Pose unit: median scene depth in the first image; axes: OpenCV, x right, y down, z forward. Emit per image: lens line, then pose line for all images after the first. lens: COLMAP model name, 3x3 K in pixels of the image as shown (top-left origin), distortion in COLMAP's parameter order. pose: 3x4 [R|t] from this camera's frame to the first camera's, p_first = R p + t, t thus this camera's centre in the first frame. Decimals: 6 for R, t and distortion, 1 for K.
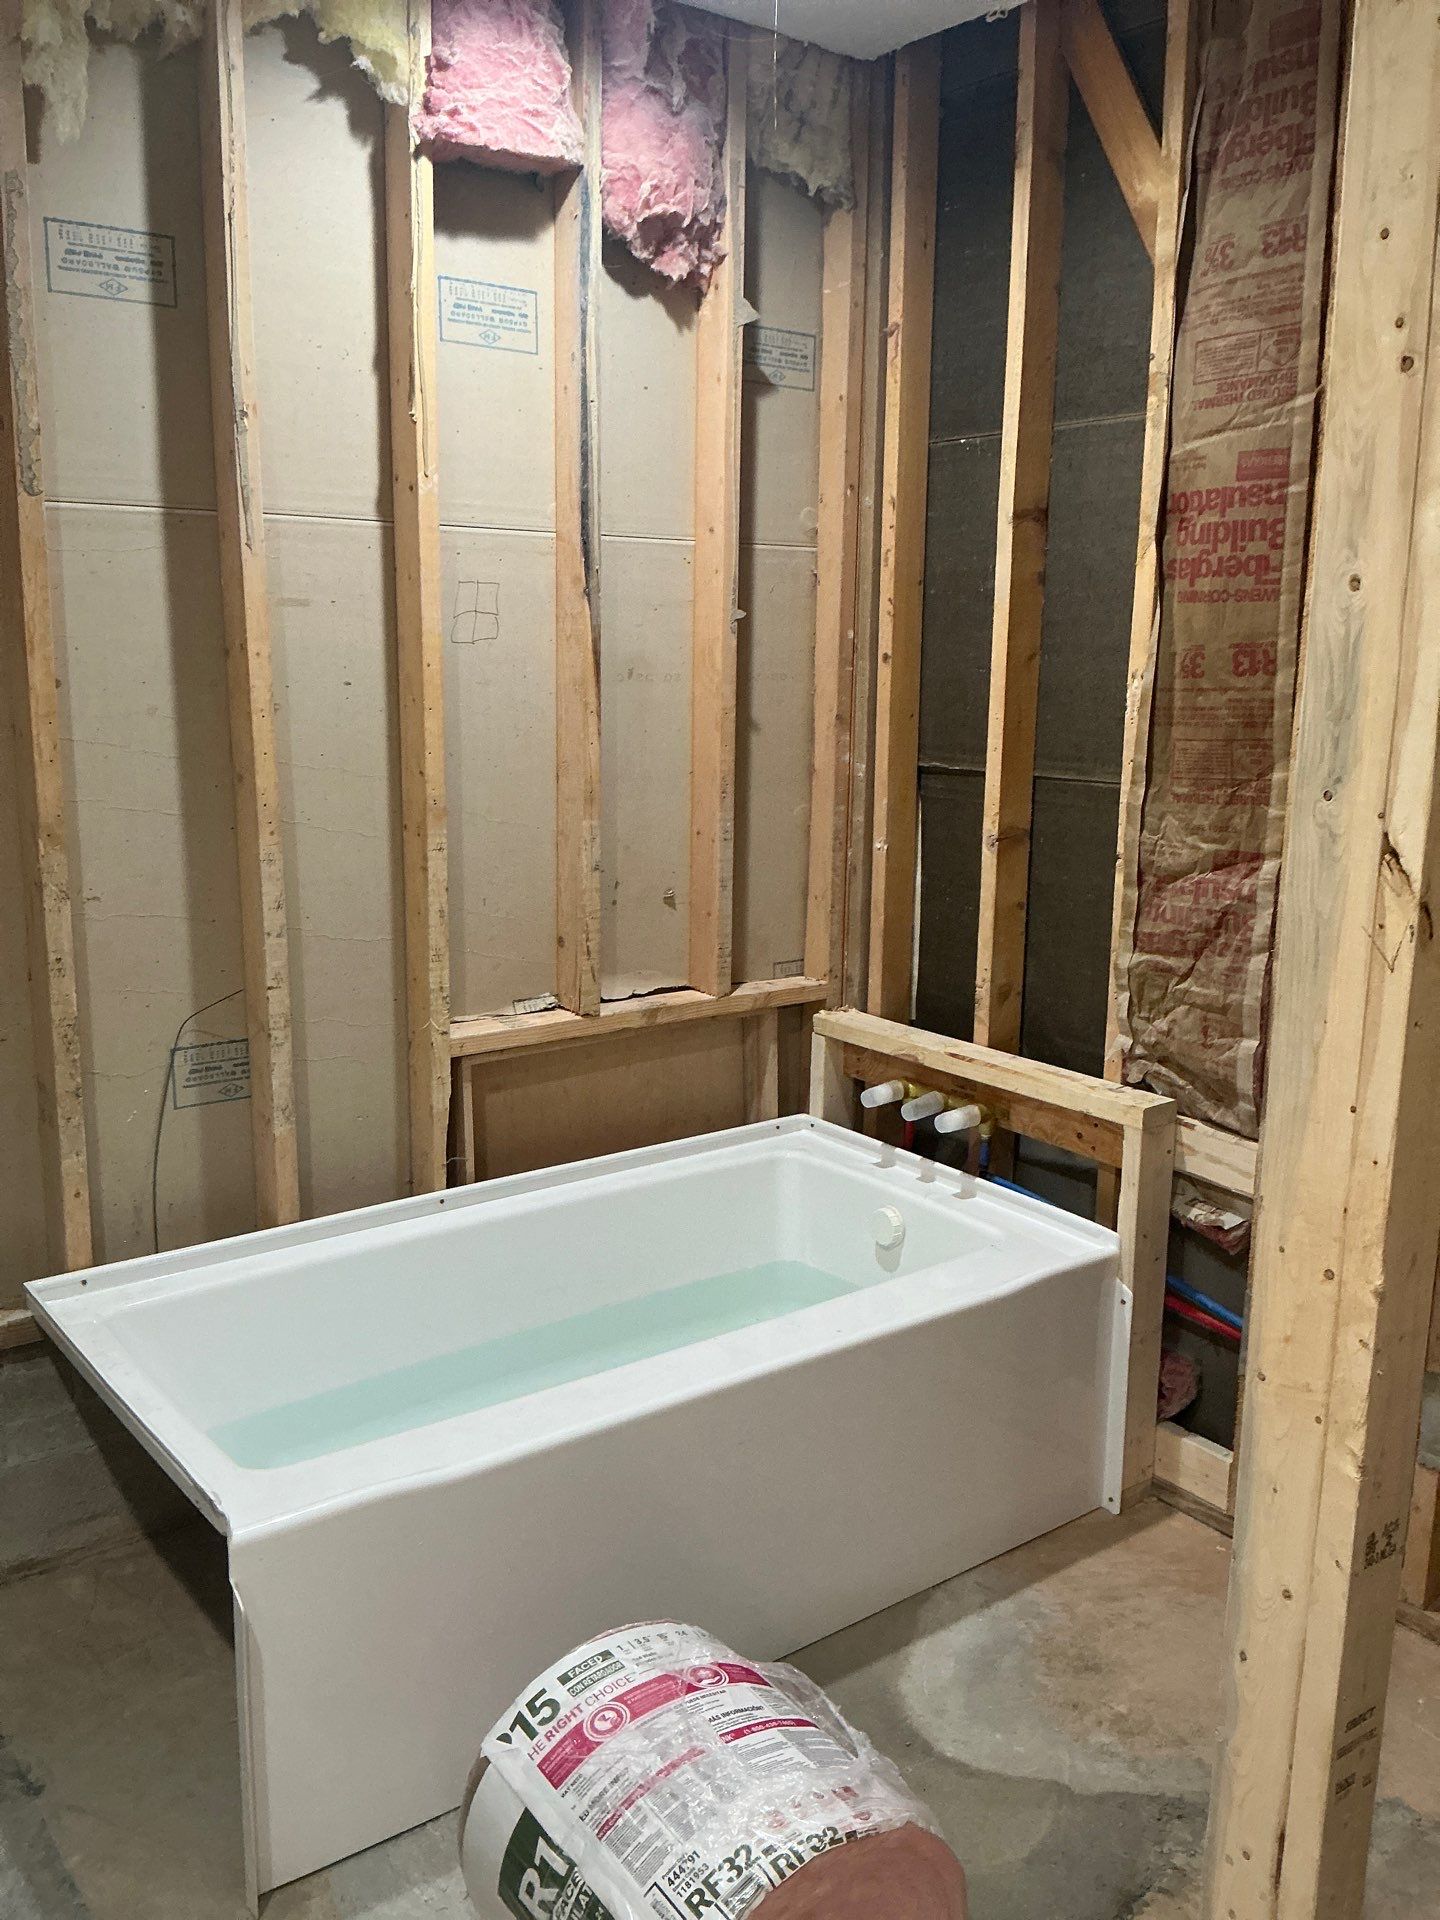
lens RADIAL K [[1576.5, 0, 743.3], [0, 1576.5, 952.1], [0, 0, 1]] dist [0.167601, -0.337440]
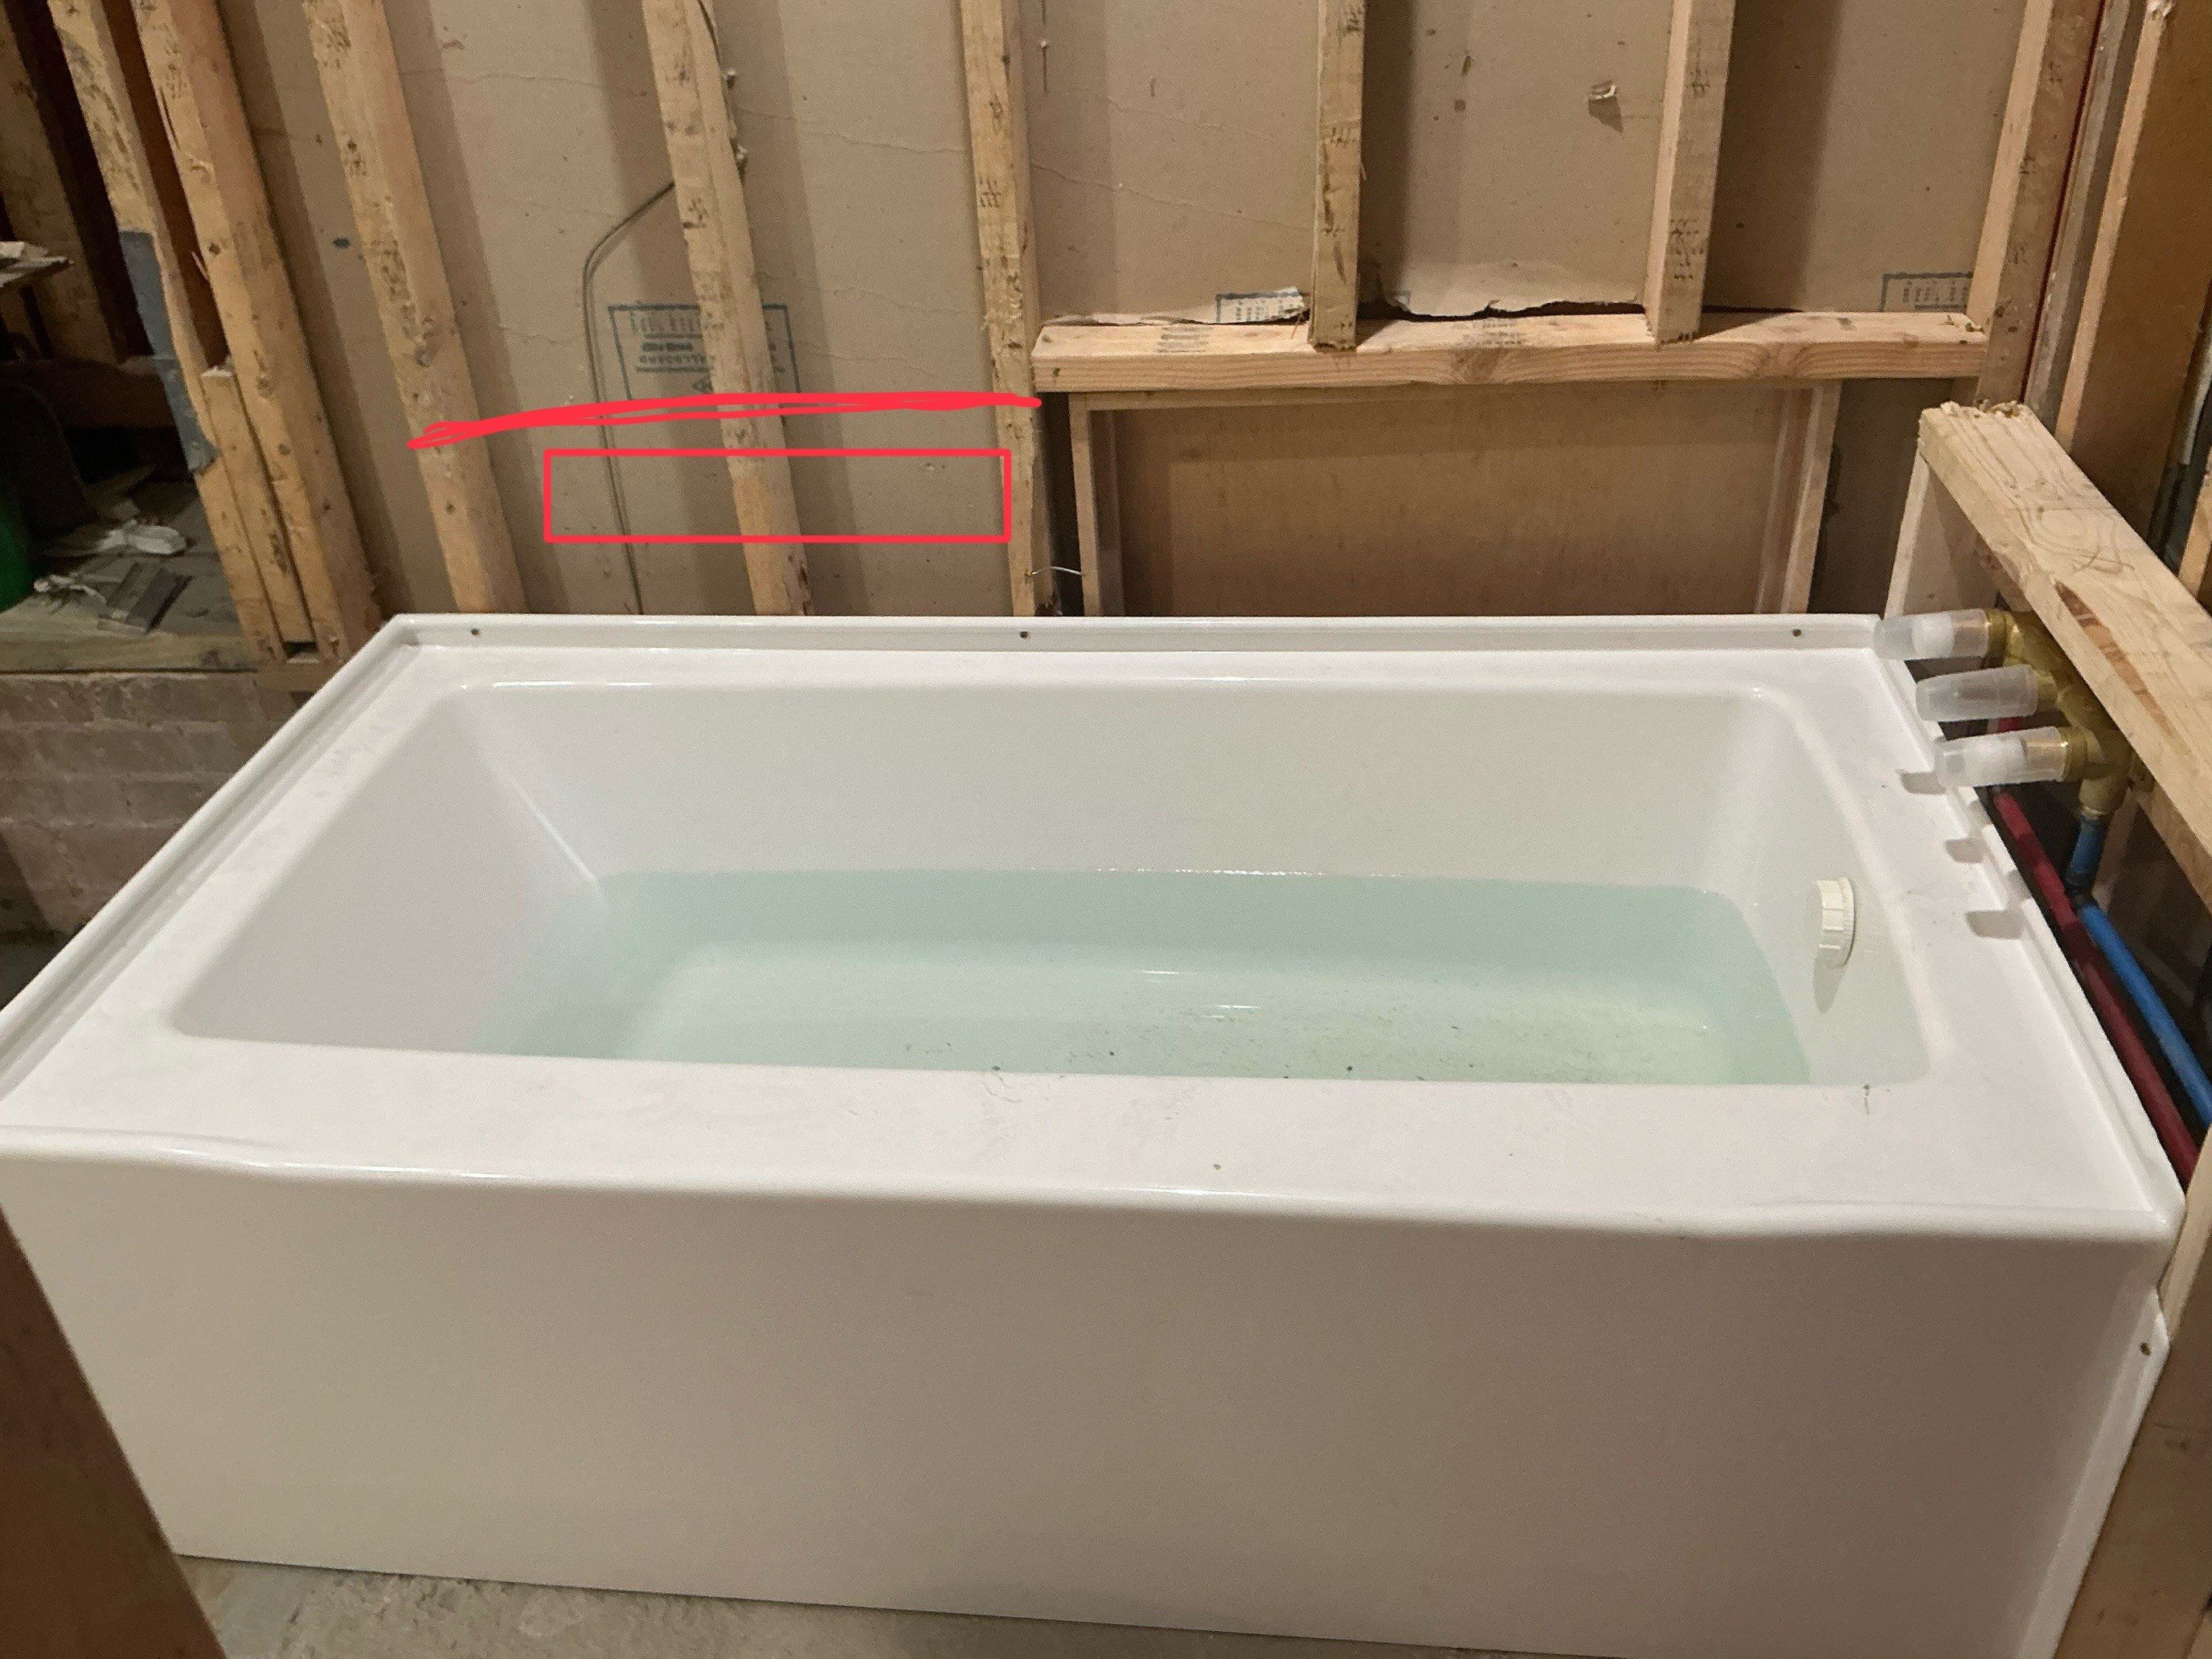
lens RADIAL K [[1816.3, 0, 1106.0], [0, 1816.3, 844.0], [0, 0, 1]] dist [0.167601, -0.337440]
pose [[0.711313, 0.327700, -0.621810, 0.270437], [-0.068413, 0.912744, 0.402764, -0.047062], [0.699538, -0.243951, 0.671665, 0.513369]]
